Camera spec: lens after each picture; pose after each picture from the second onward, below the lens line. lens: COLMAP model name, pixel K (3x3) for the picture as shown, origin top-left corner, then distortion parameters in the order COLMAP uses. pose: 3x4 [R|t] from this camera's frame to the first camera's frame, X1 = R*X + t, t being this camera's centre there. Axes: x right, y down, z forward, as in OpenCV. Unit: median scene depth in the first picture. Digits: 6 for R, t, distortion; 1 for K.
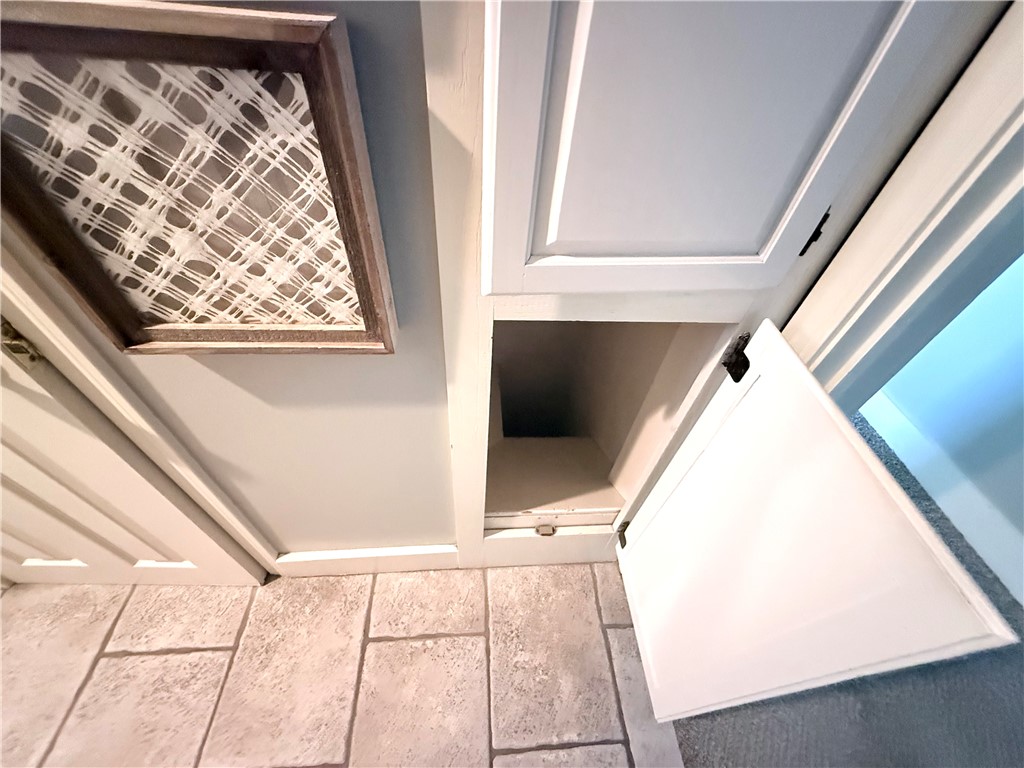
lens RADIAL K [[409.2, 0, 508.8], [0, 409.2, 382.4], [0, 0, 1]] dist [0.000149, 0.000523]
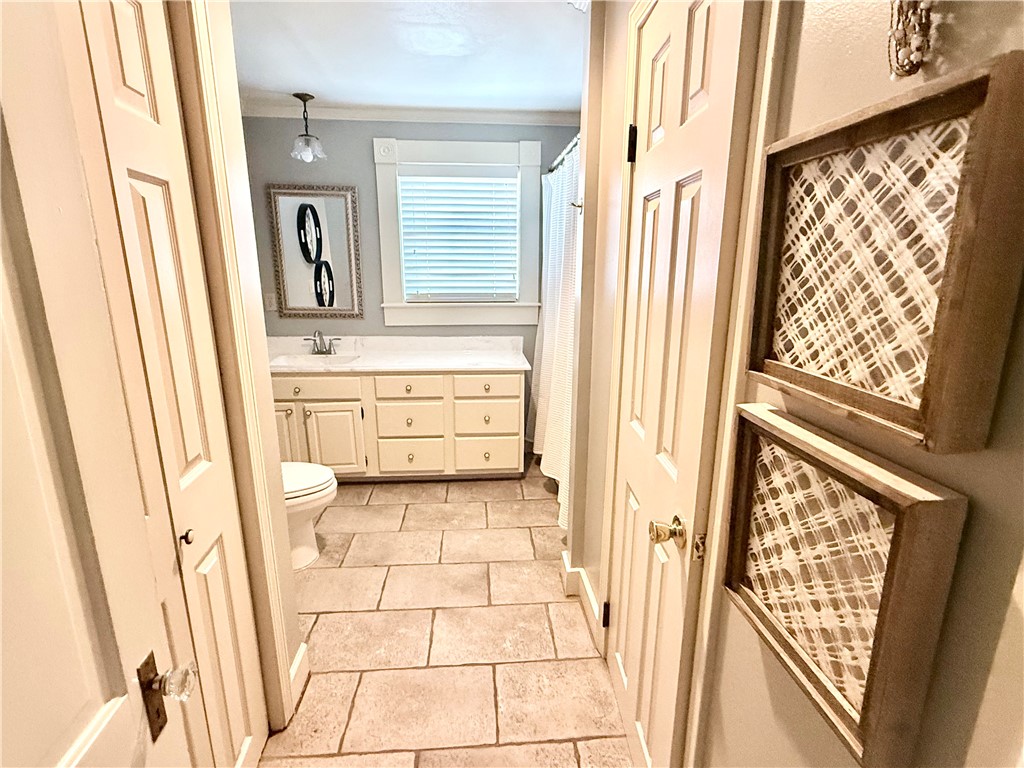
lens RADIAL K [[503.7, 0, 512.2], [0, 503.7, 384.0], [0, 0, 1]] dist [-0.007148, -0.001458]
pose [[0.012939, 0.175659, -0.984366, 0.734285], [-0.724368, 0.680276, 0.111874, -0.255465], [0.689293, 0.711595, 0.136044, -0.268947]]
